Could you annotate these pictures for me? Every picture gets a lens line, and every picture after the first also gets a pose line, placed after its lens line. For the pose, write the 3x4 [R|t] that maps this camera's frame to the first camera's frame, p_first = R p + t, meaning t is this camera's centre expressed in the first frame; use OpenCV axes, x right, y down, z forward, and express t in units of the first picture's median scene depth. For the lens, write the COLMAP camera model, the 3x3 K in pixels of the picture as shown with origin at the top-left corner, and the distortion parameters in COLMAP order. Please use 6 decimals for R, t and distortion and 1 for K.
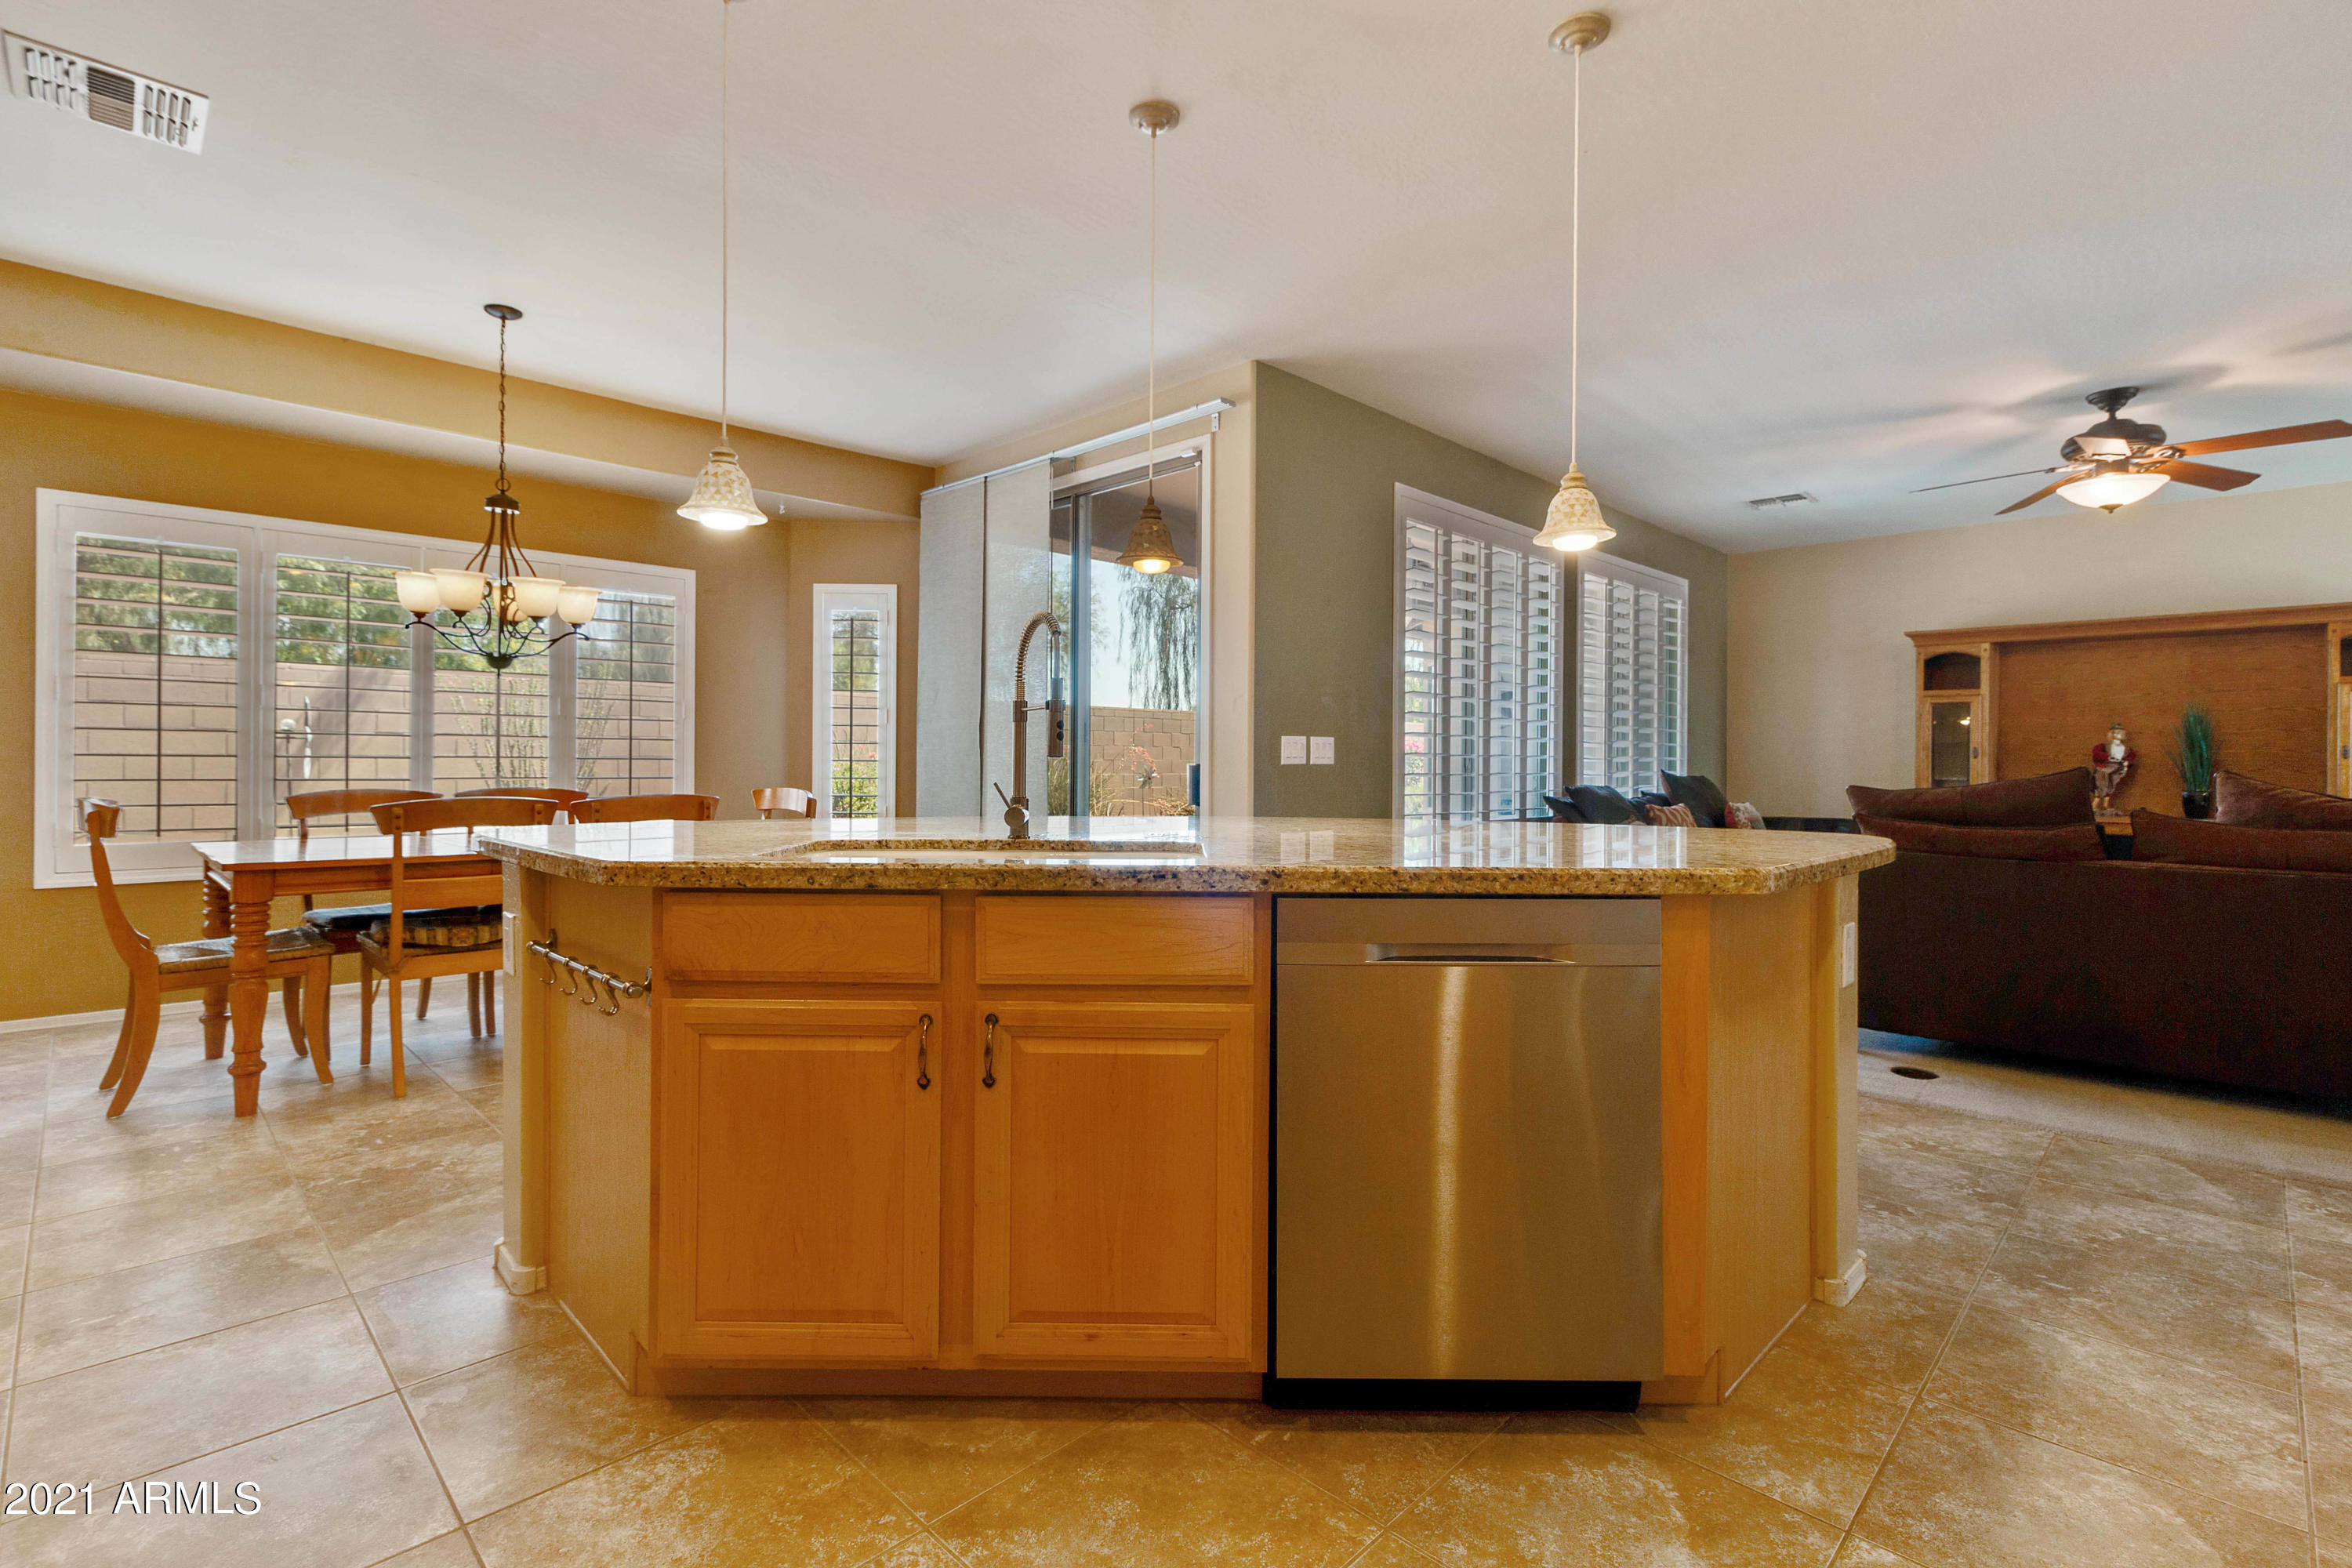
lens RADIAL K [[1084.7, 0, 1156.1], [0, 1084.7, 760.9], [0, 0, 1]] dist [0.002440, -0.000900]
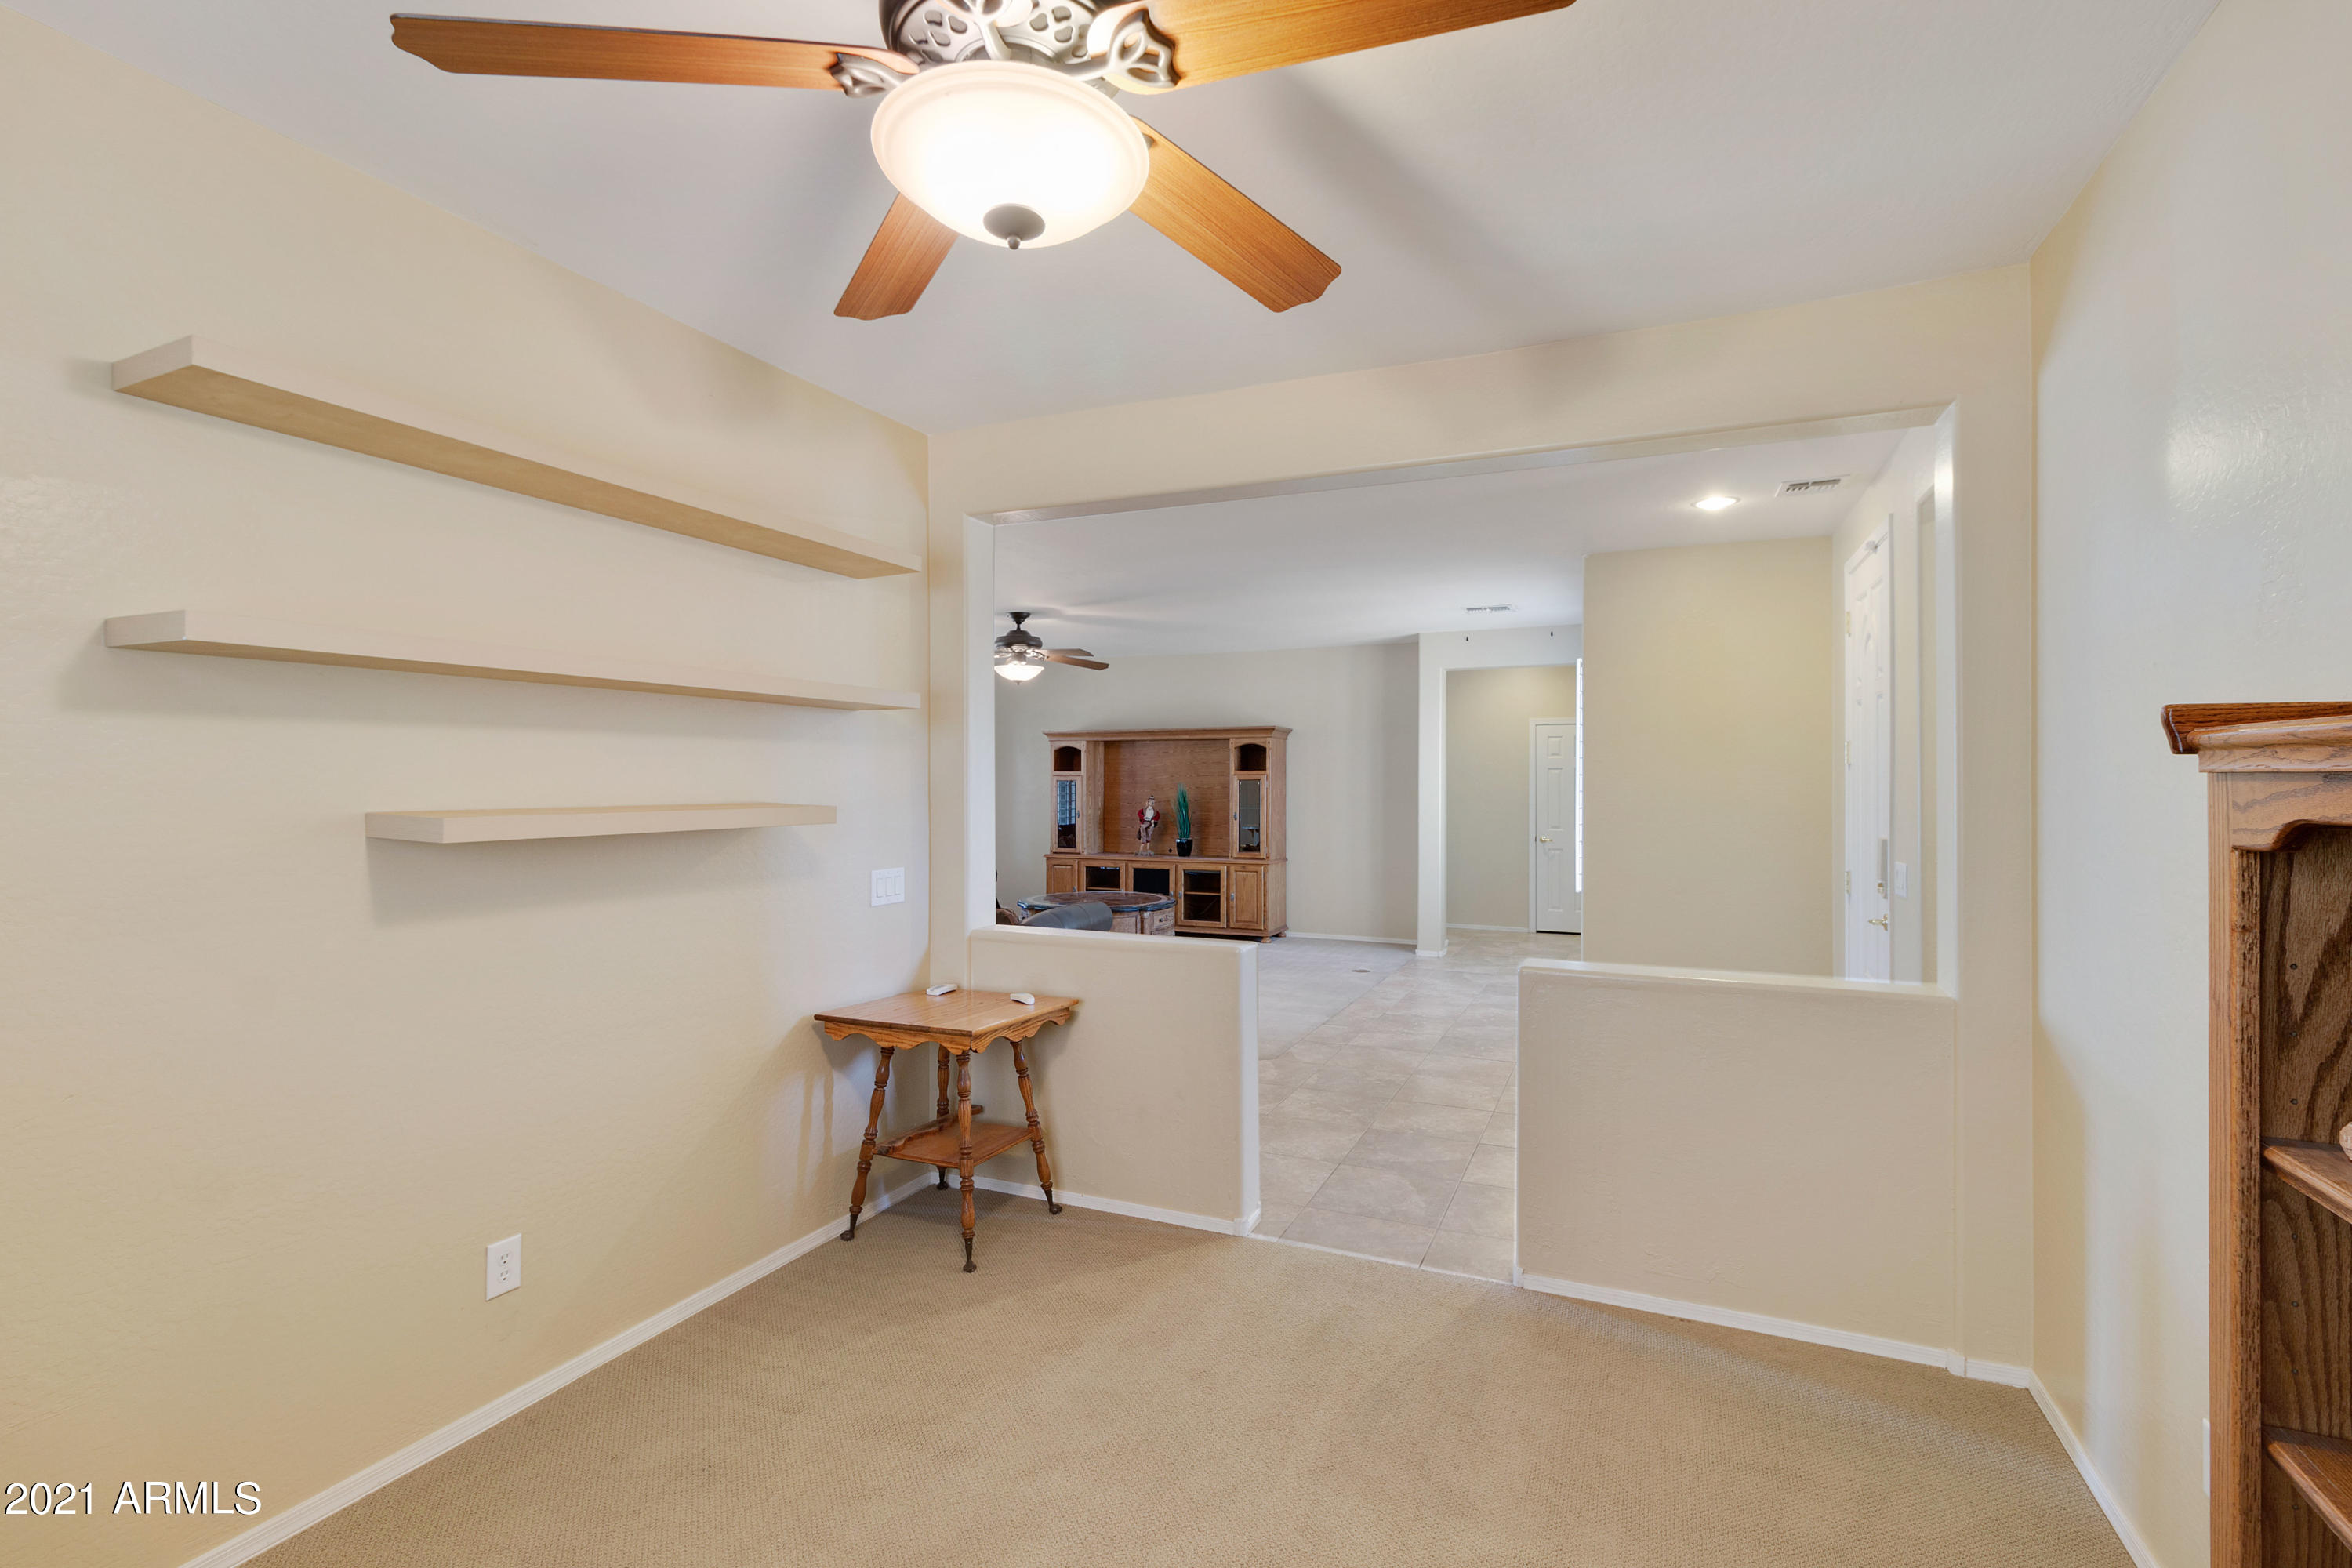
lens RADIAL K [[1084.7, 0, 1151.9], [0, 1084.7, 776.0], [0, 0, 1]] dist [0.002440, -0.000900]
pose [[0.937474, -0.005559, 0.348012, 0.475046], [0.006594, 0.999977, -0.001790, -0.081341], [-0.347994, 0.003973, 0.937488, -0.617898]]
